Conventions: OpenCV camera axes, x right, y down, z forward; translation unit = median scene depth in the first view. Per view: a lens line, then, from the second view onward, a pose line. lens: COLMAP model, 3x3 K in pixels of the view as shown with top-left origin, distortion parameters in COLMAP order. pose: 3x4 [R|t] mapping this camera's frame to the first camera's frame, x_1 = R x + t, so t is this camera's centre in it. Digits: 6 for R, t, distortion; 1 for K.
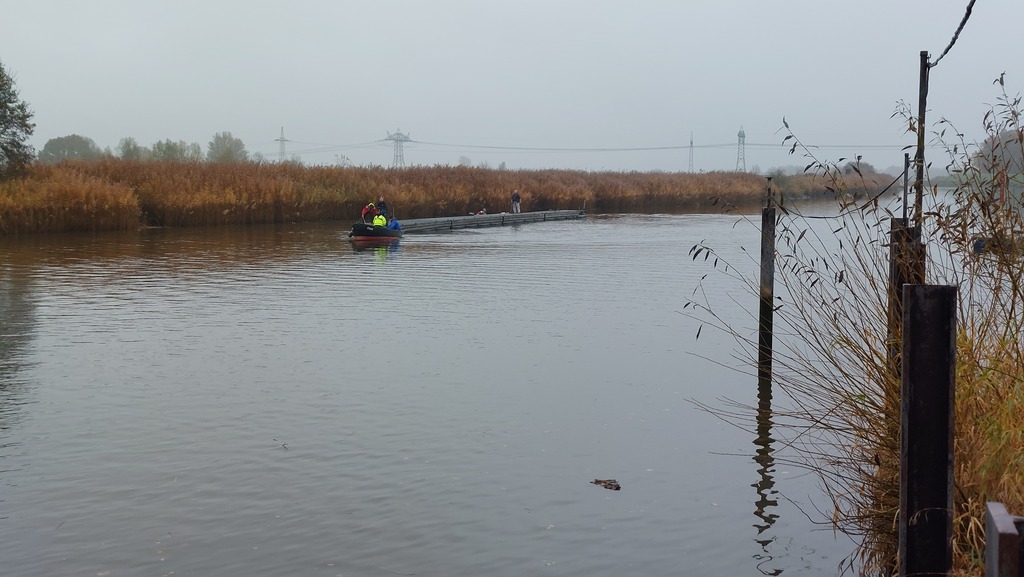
lens RADIAL K [[1393.9, 0, 512.0], [0, 1393.9, 288.5], [0, 0, 1]] dist [0.238200, -0.787613]
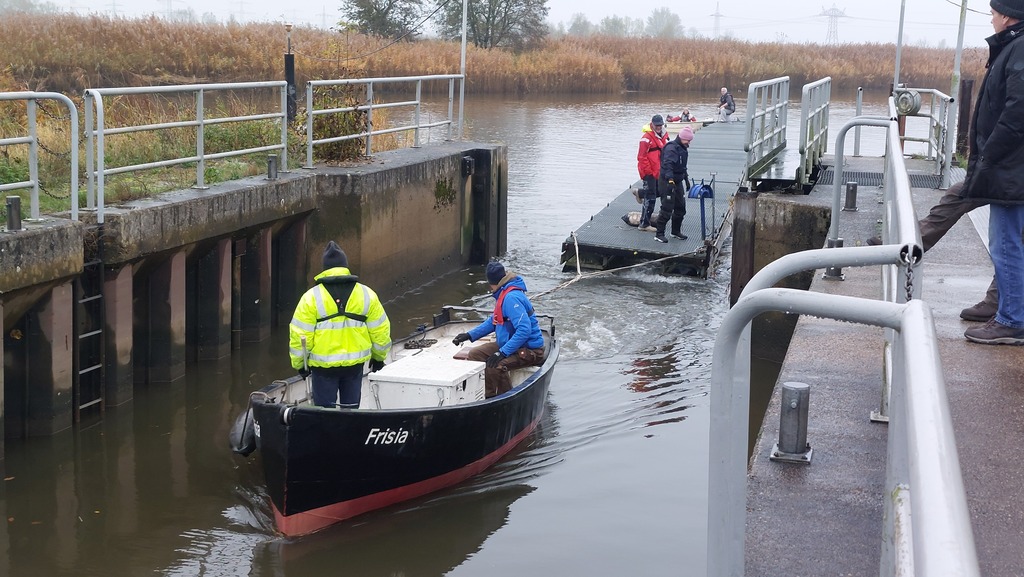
lens RADIAL K [[1515.5, 0, 542.3], [0, 1515.5, 306.8], [0, 0, 1]] dist [0.297154, -1.364766]
pose [[0.965204, 0.064153, -0.253507, 0.023629], [-0.042482, 0.995030, 0.090058, 0.025530], [0.258025, -0.076155, 0.963132, -0.306164]]
